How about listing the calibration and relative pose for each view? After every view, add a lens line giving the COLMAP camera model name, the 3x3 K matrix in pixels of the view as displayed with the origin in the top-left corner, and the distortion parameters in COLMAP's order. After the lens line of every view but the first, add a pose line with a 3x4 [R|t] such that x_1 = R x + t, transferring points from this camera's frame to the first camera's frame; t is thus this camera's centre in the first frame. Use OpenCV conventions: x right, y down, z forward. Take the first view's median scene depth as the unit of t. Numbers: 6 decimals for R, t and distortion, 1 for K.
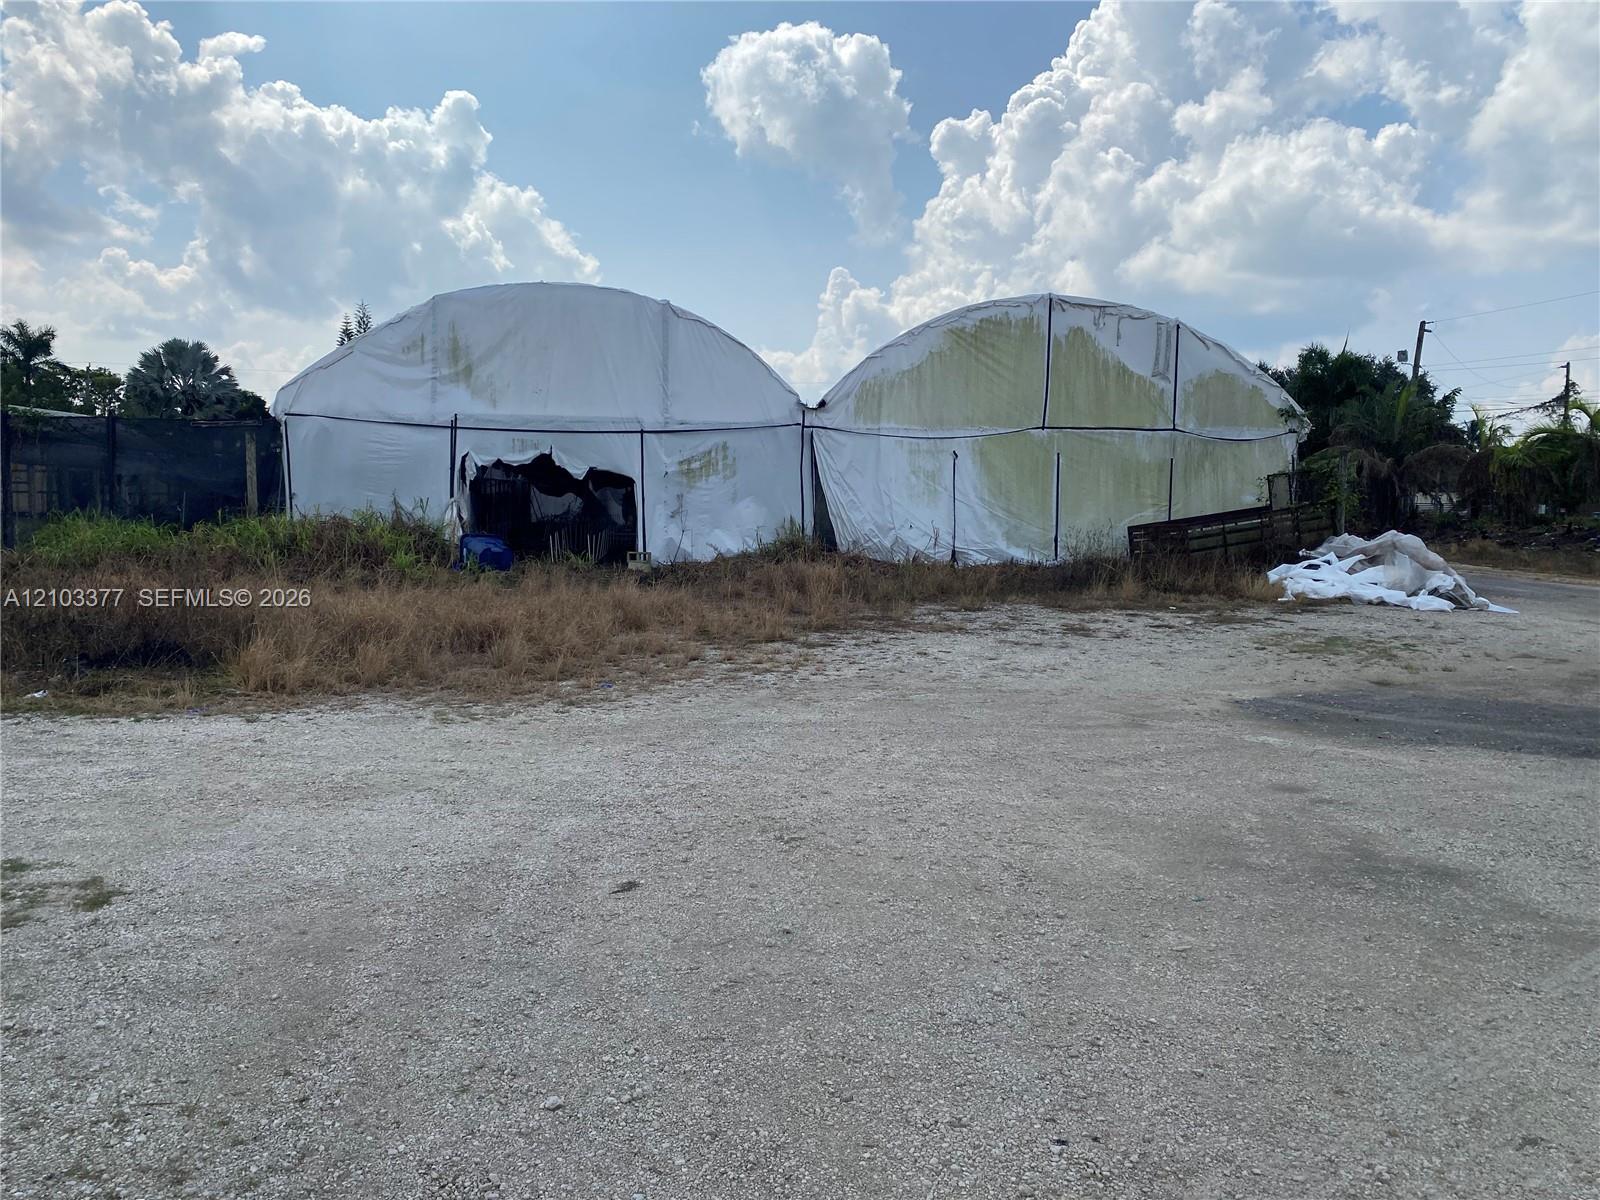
lens RADIAL K [[1195.5, 0, 796.4], [0, 1195.5, 595.8], [0, 0, 1]] dist [0.005988, -0.013149]
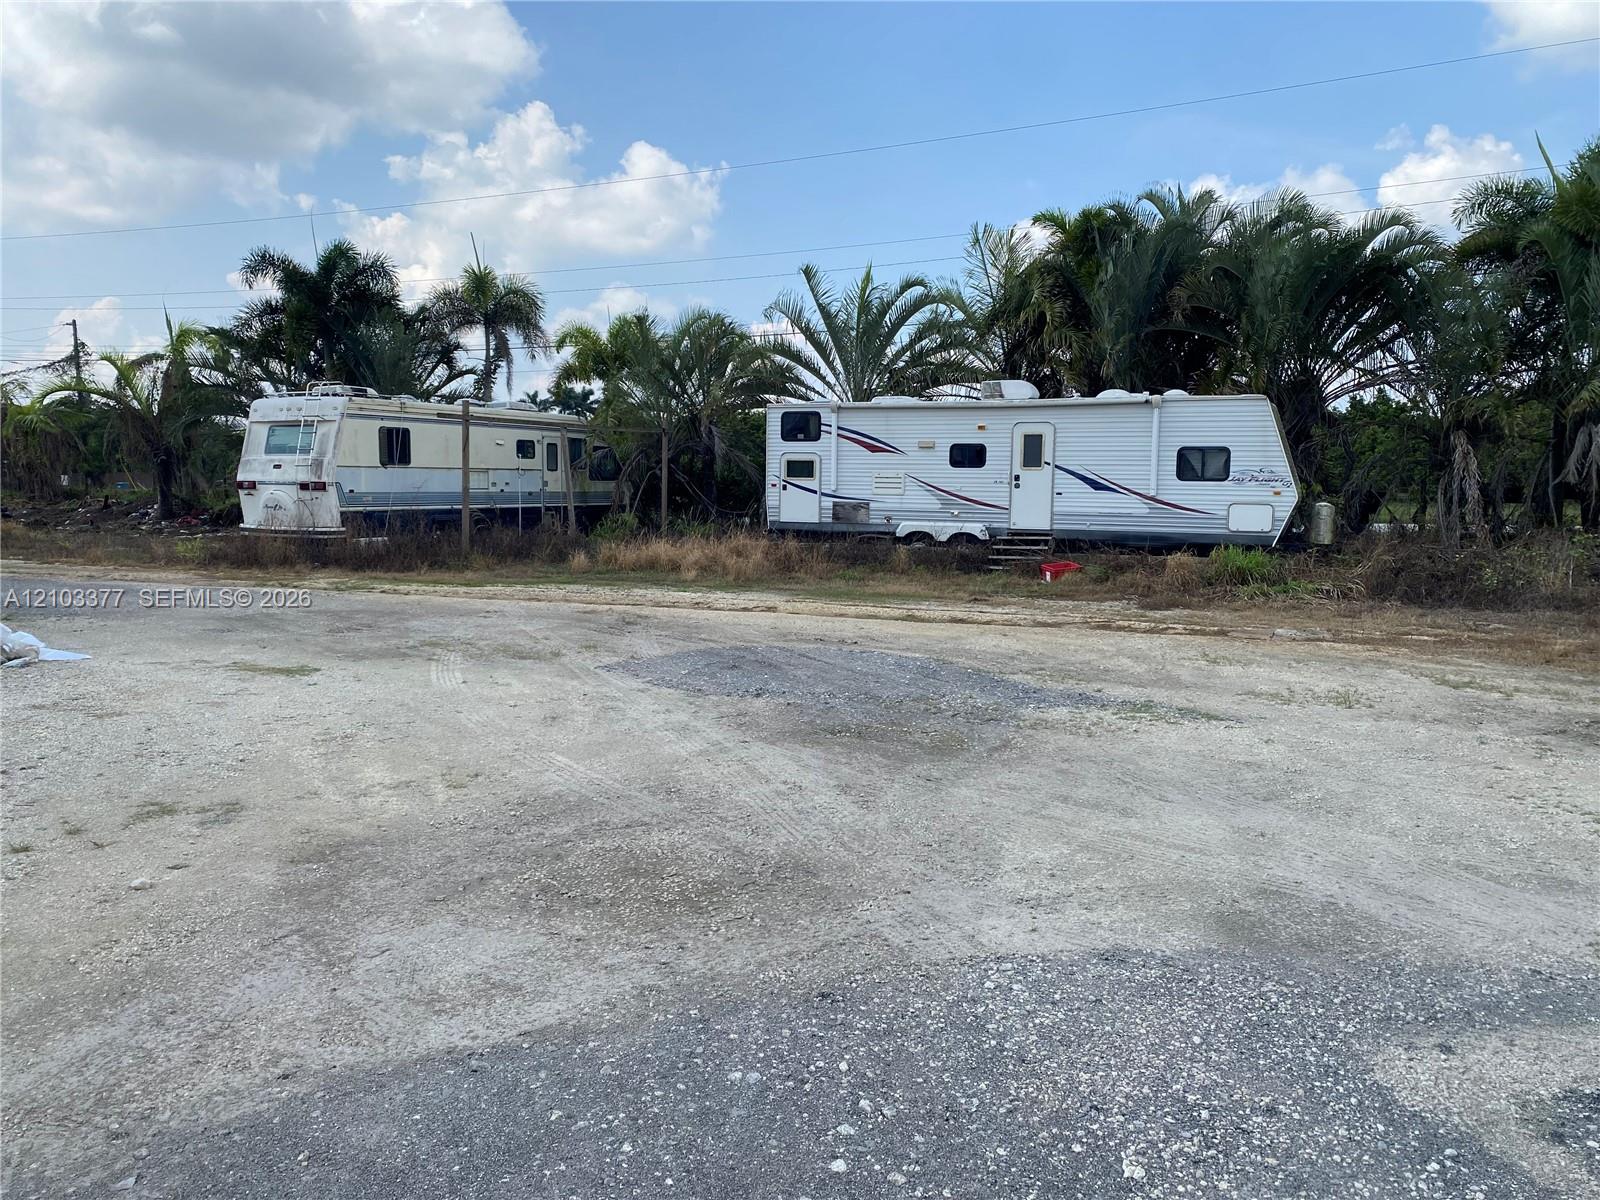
lens RADIAL K [[1195.5, 0, 796.4], [0, 1195.5, 595.8], [0, 0, 1]] dist [0.005988, -0.013149]
pose [[0.446581, -0.100268, 0.889107, 0.087932], [0.078449, 0.994262, 0.072723, -0.012195], [-0.891298, 0.037273, 0.451884, 0.156564]]
